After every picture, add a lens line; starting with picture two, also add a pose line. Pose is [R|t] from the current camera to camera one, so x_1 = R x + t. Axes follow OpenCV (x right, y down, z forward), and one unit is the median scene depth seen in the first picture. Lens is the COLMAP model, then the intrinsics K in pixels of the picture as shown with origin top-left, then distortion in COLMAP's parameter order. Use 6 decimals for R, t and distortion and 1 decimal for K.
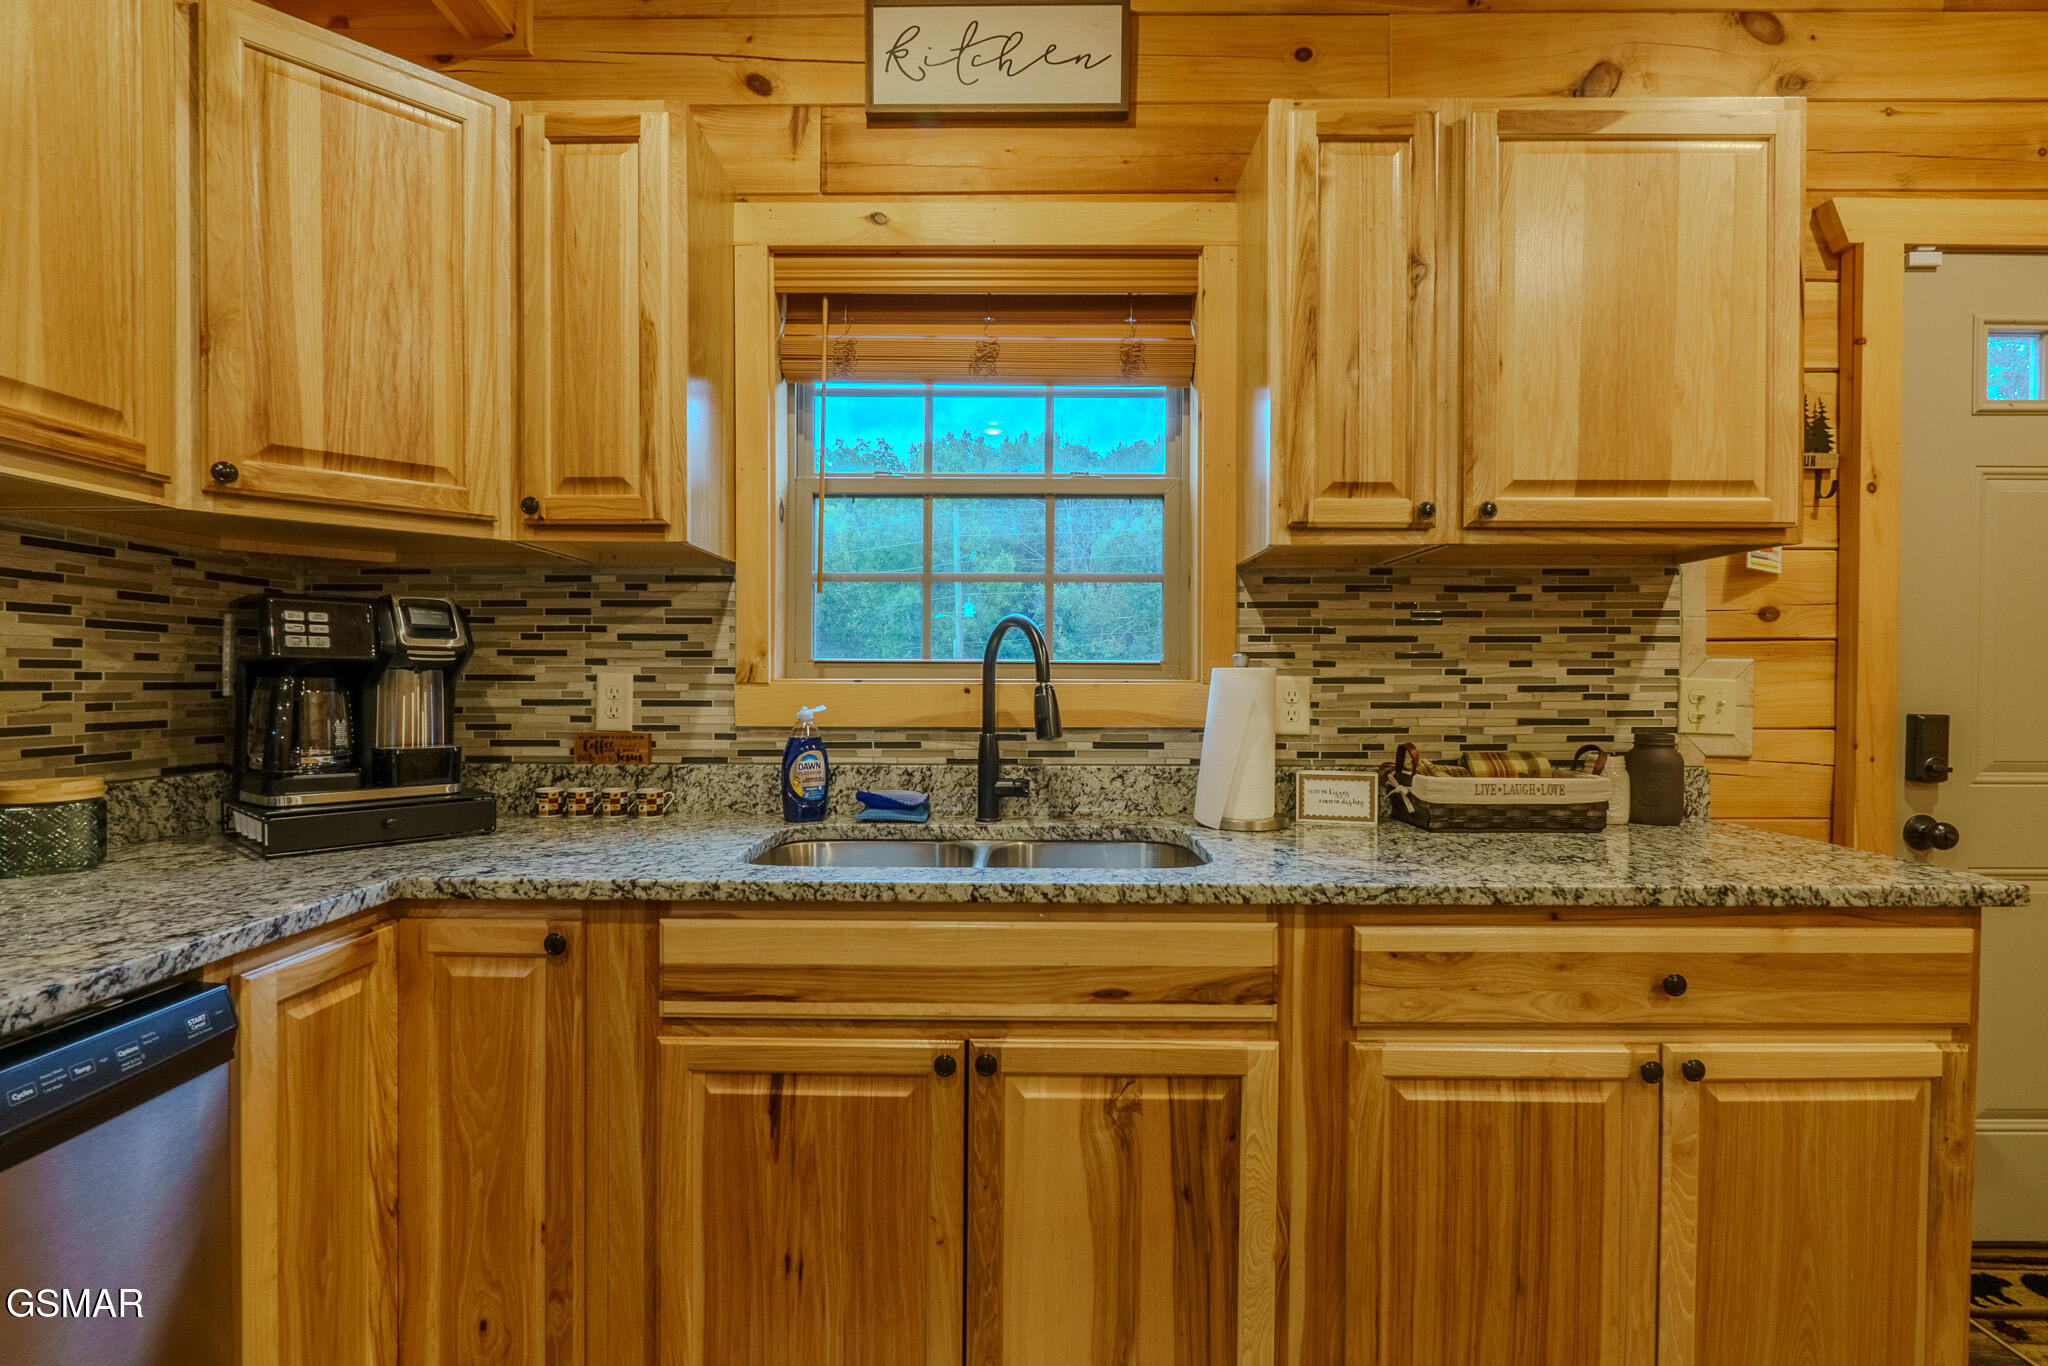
lens RADIAL K [[936.3, 0, 1016.5], [0, 936.3, 689.3], [0, 0, 1]] dist [-0.006478, 0.001016]
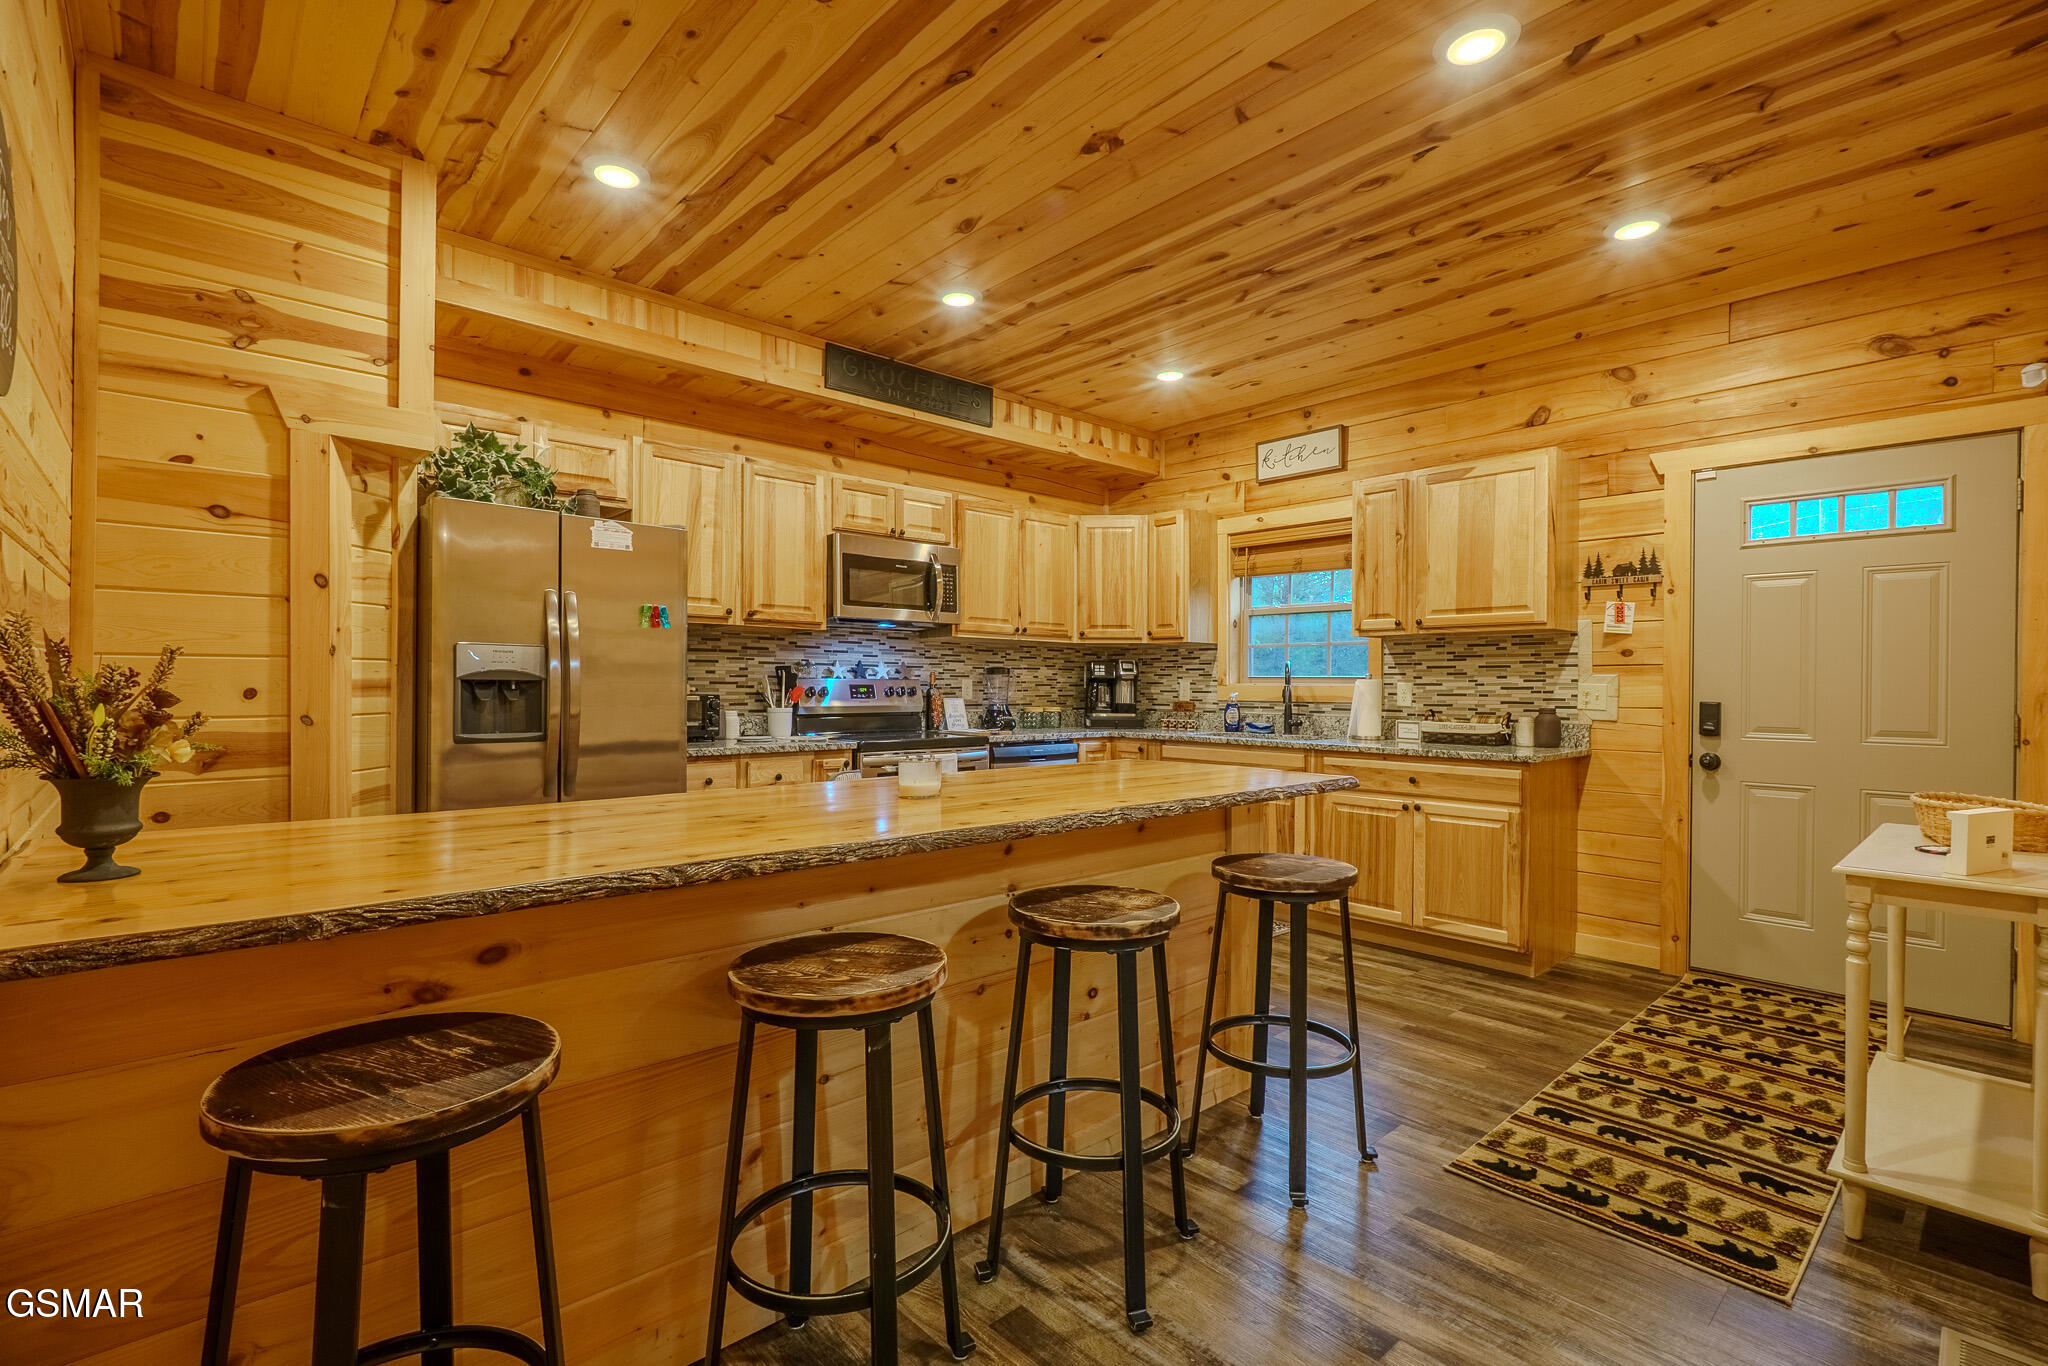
lens RADIAL K [[936.3, 0, 1020.1], [0, 936.3, 687.0], [0, 0, 1]] dist [-0.006478, 0.001016]
pose [[0.676783, 0.003443, -0.736175, 1.724221], [-0.011137, 0.999923, -0.005561, 0.027054], [0.736099, 0.011962, 0.676768, -1.714545]]
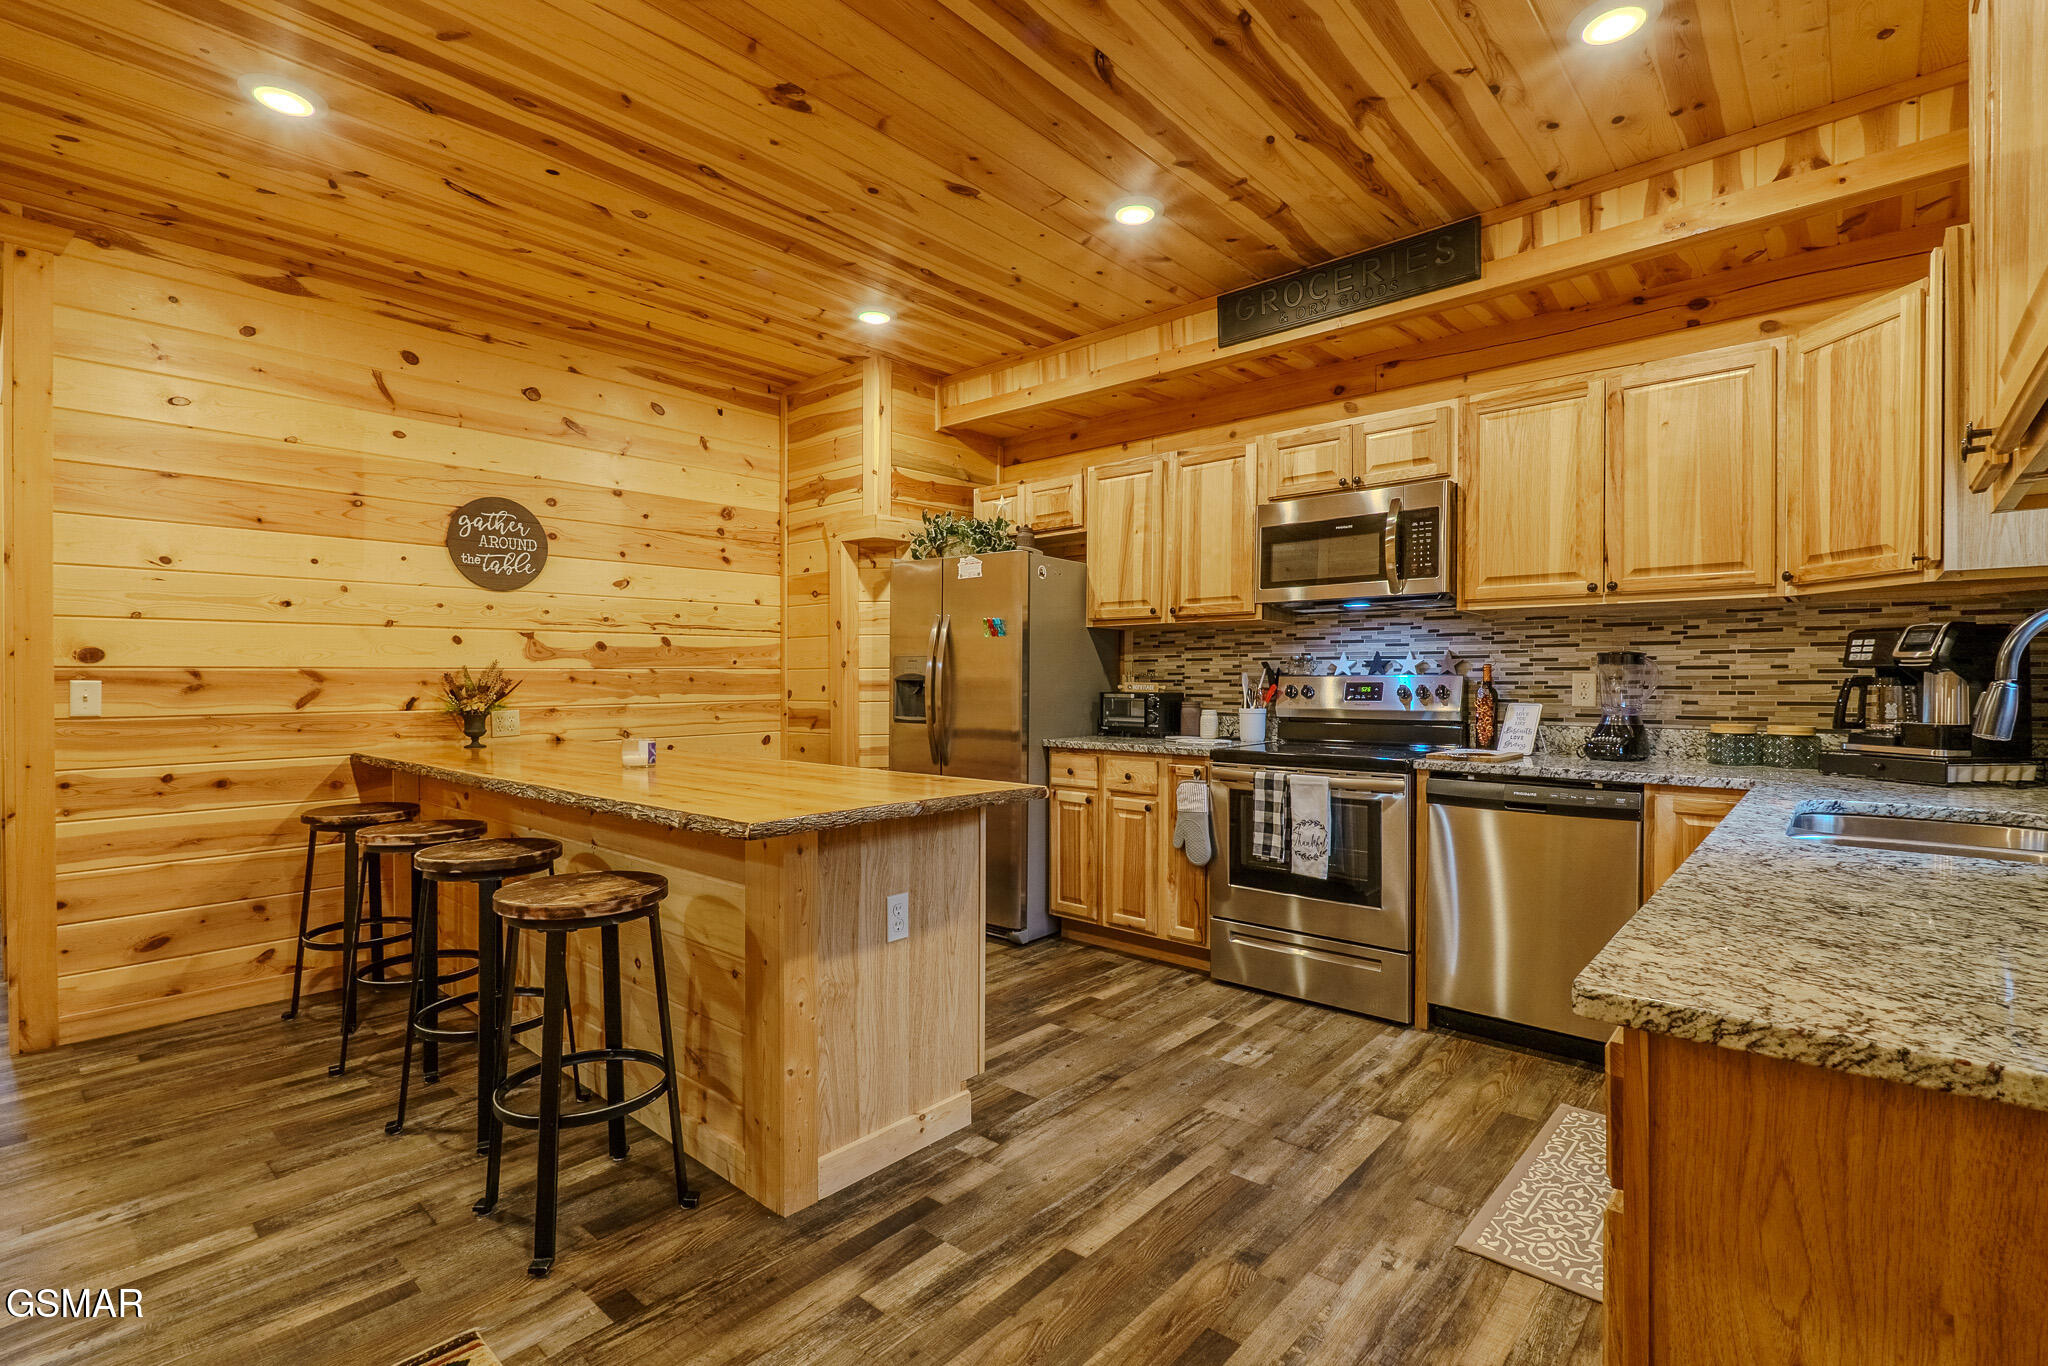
lens RADIAL K [[936.3, 0, 1017.2], [0, 936.3, 688.7], [0, 0, 1]] dist [-0.006478, 0.001016]
pose [[-0.662109, 0.006229, -0.749382, 1.496142], [-0.007487, 0.999861, 0.014926, -0.005760], [0.749370, 0.015493, -0.661970, 0.919407]]
